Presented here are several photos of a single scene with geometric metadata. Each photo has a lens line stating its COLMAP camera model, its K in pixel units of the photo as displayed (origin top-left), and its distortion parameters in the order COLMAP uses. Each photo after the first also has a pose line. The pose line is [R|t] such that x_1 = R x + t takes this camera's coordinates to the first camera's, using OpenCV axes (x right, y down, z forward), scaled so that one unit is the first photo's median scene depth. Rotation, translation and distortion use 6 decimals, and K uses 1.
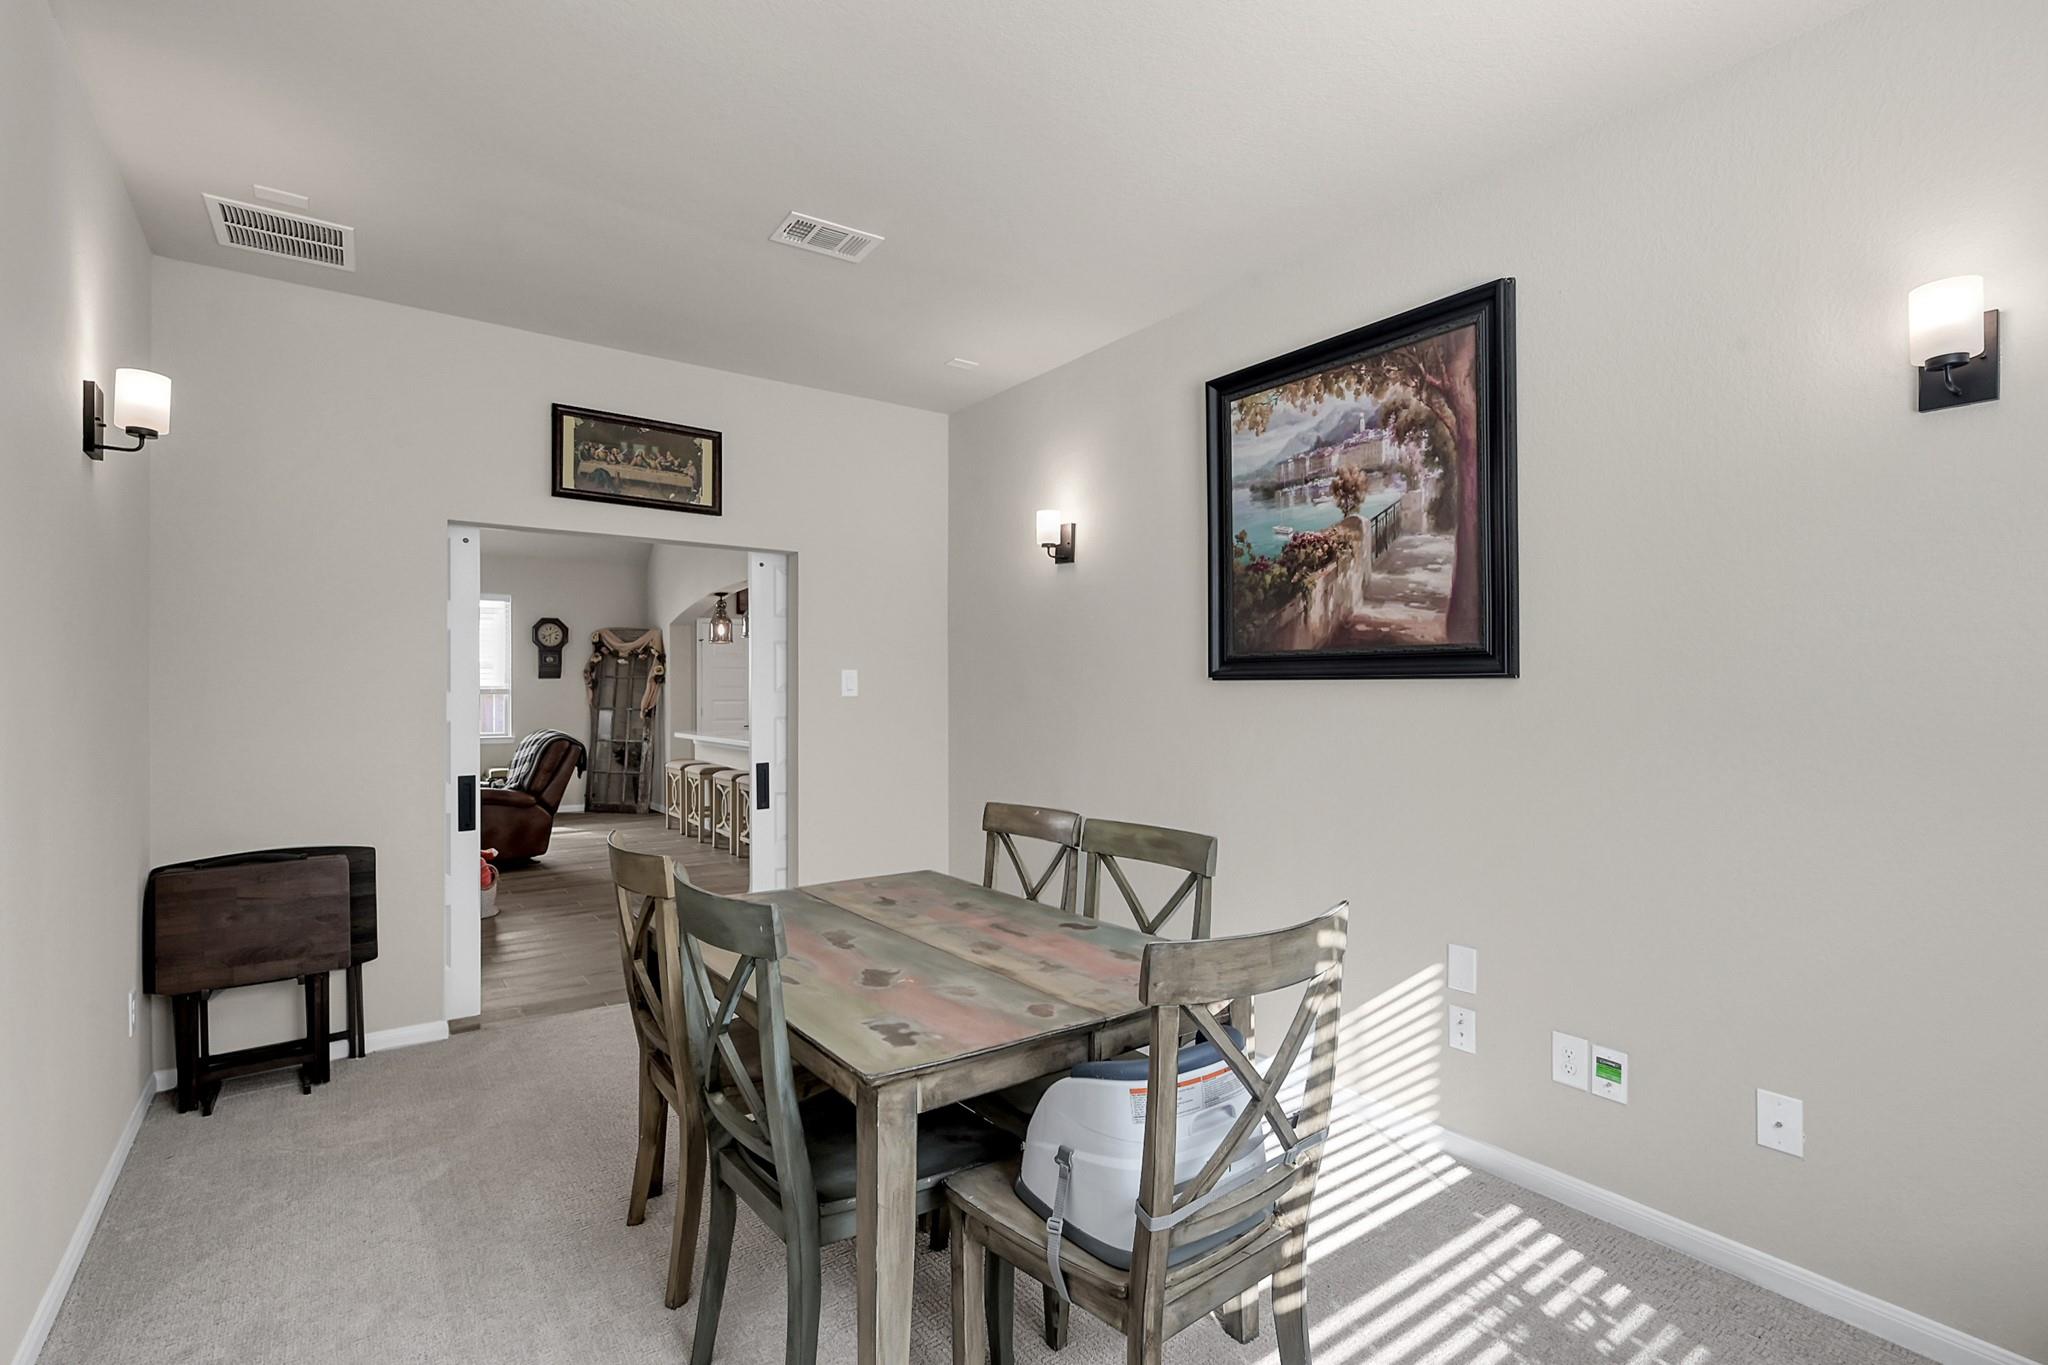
lens RADIAL K [[948.0, 0, 1024.8], [0, 948.0, 683.6], [0, 0, 1]] dist [0.000205, 0.000016]
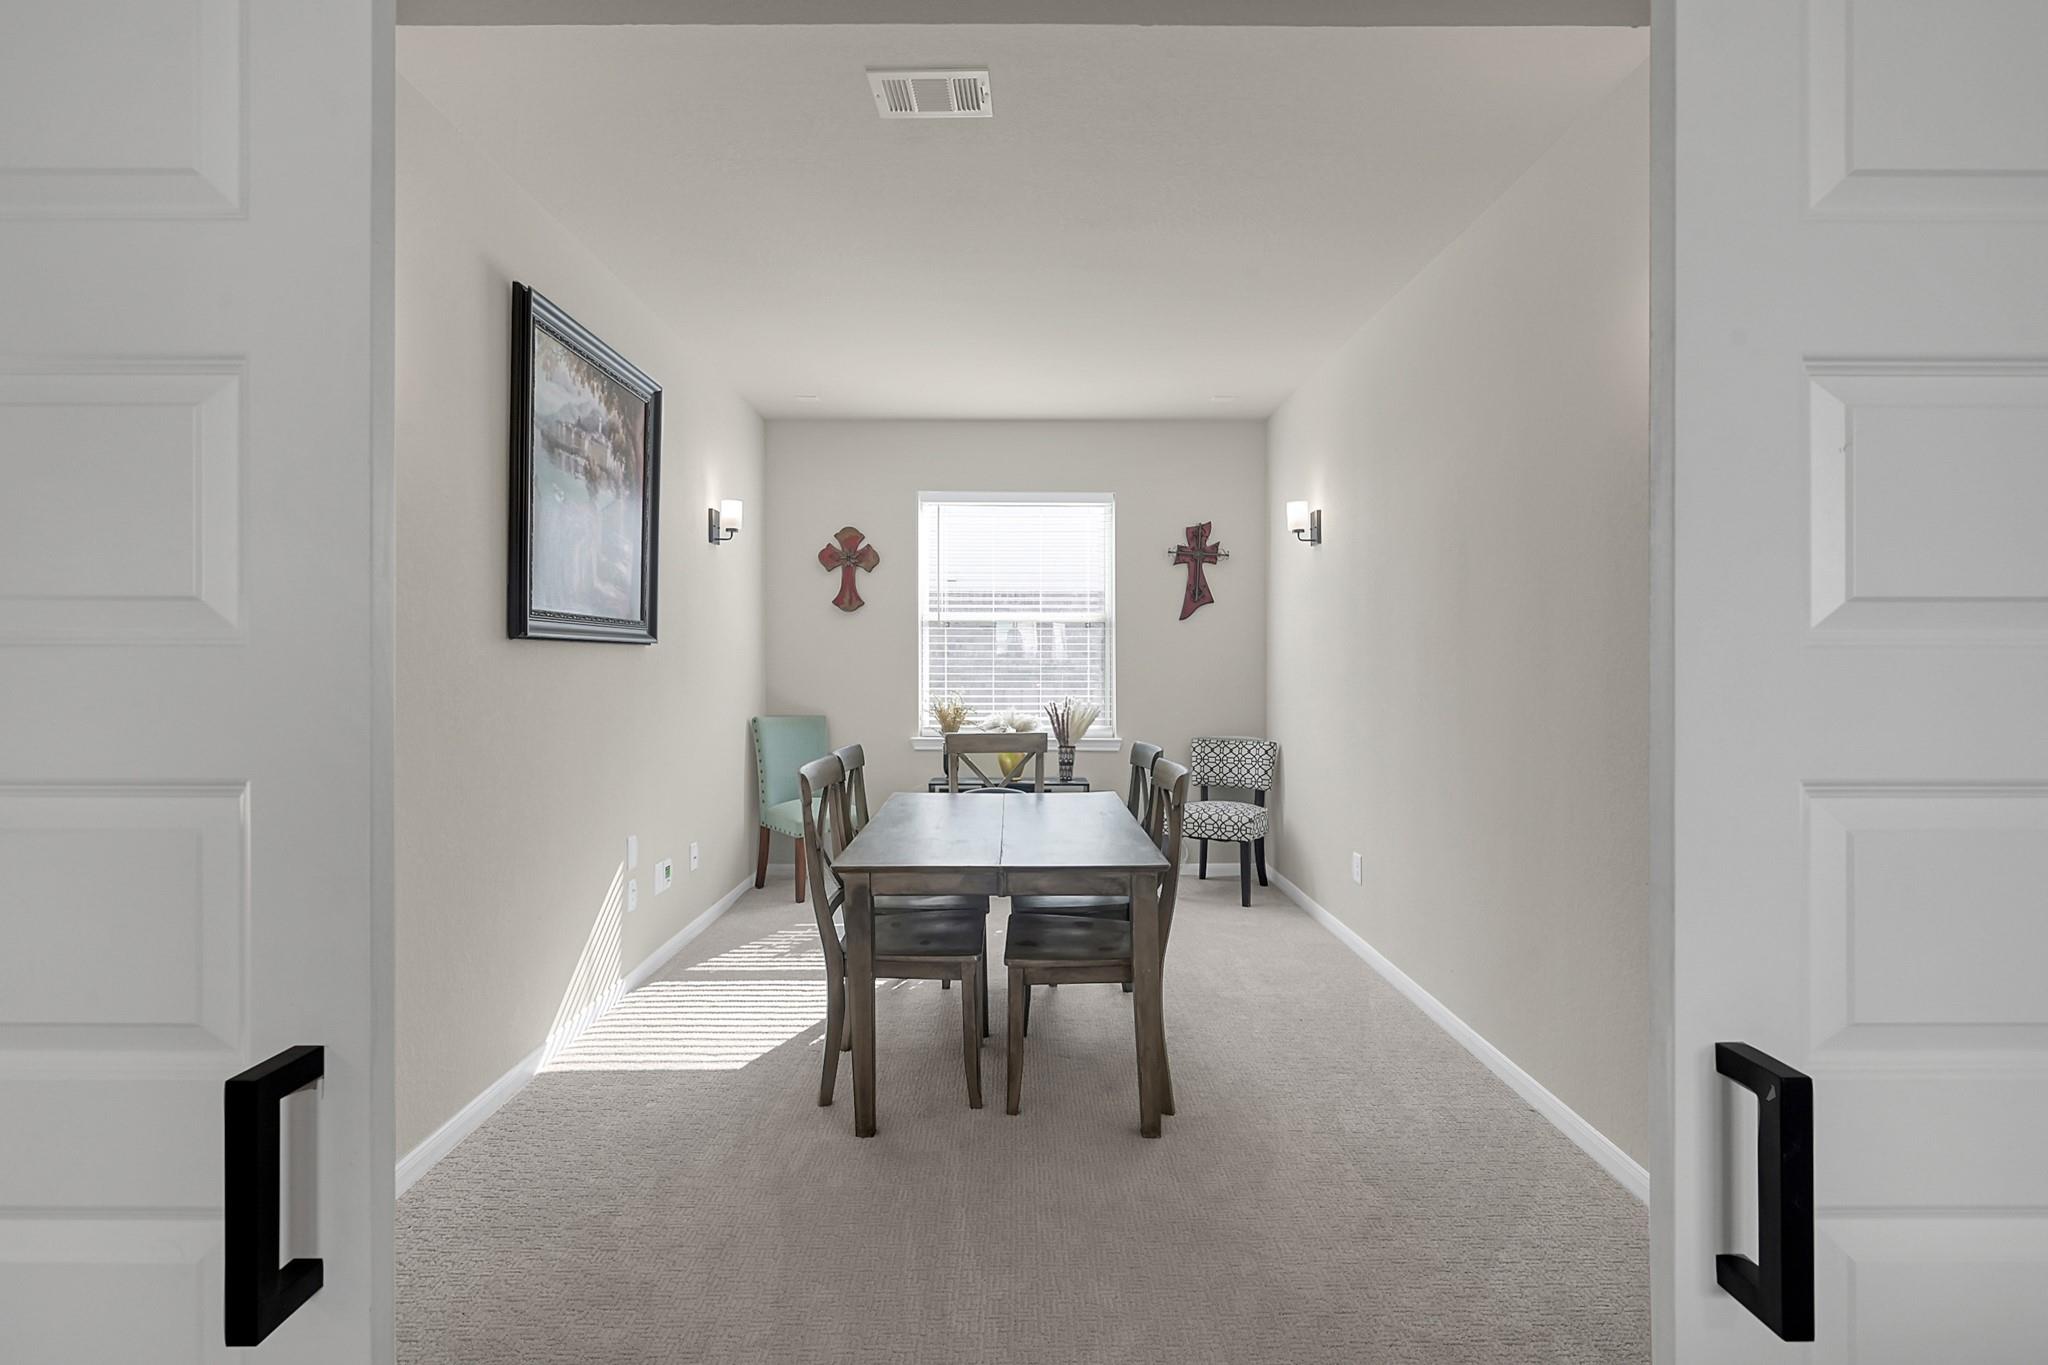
lens RADIAL K [[948.0, 0, 1021.9], [0, 948.0, 669.5], [0, 0, 1]] dist [0.000205, 0.000016]
pose [[-0.812984, 0.000285, 0.582286, -0.912263], [0.001486, 0.999998, 0.001585, 0.040378], [-0.582284, 0.002154, -0.812982, 2.036319]]
